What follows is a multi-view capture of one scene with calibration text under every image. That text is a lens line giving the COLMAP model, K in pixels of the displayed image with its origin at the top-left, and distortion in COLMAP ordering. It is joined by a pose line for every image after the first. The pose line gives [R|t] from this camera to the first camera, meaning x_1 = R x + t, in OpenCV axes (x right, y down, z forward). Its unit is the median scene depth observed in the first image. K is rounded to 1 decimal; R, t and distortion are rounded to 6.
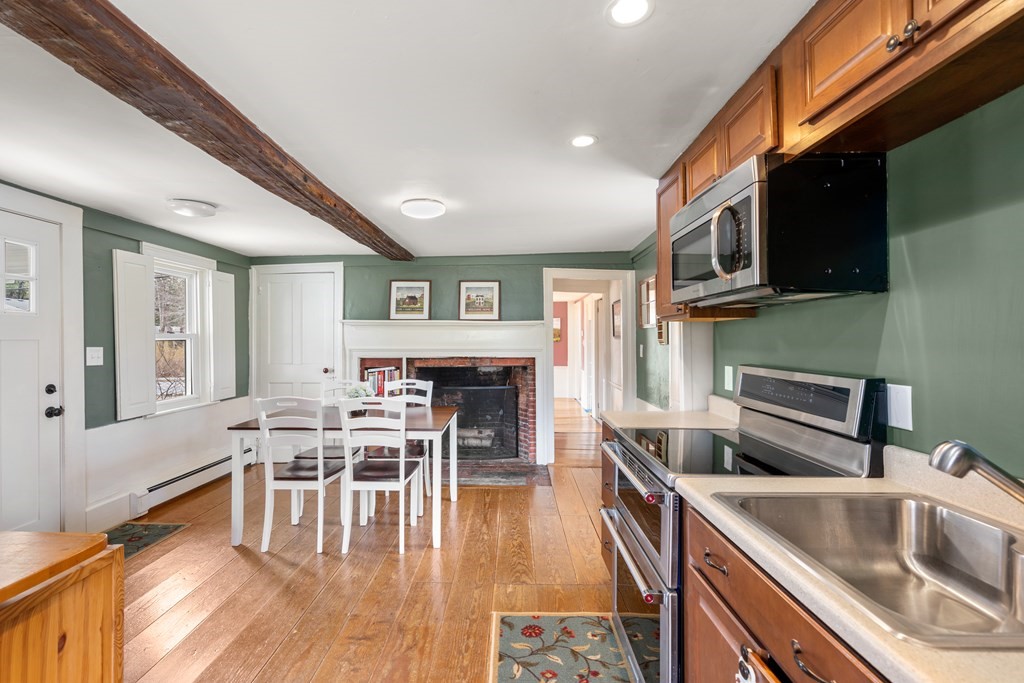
lens RADIAL K [[467.7, 0, 510.6], [0, 467.7, 340.5], [0, 0, 1]] dist [-0.001079, -0.000767]
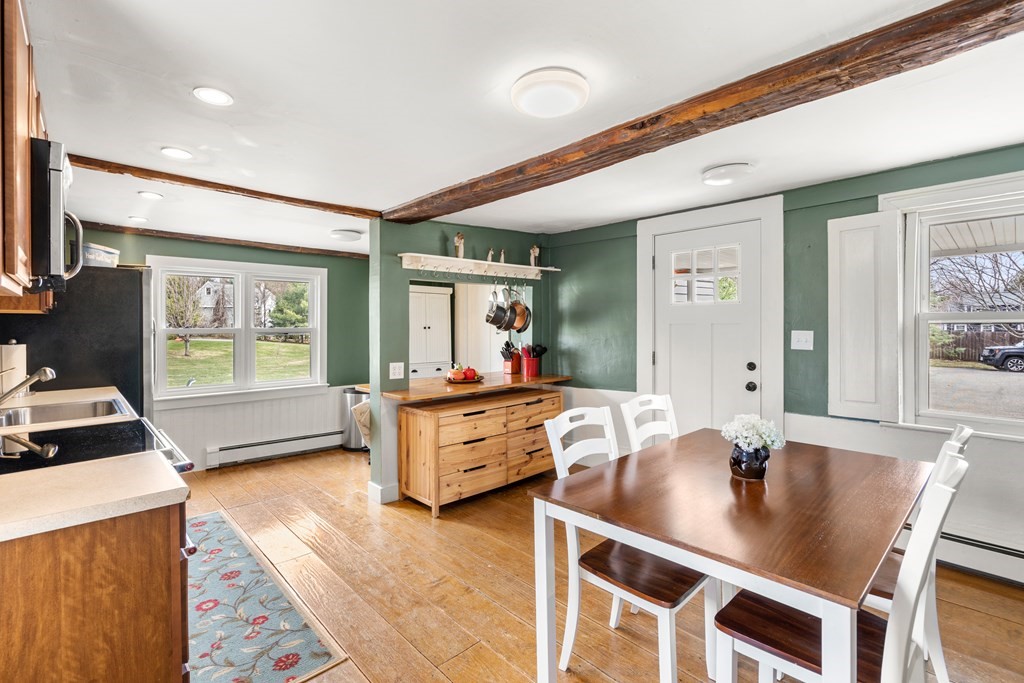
lens RADIAL K [[467.7, 0, 487.1], [0, 467.7, 324.4], [0, 0, 1]] dist [-0.001079, -0.000767]
pose [[-0.744578, 0.007075, -0.667498, 0.338223], [0.004528, 0.999974, 0.005547, -0.009161], [0.667520, 0.001108, -0.744591, 1.855178]]
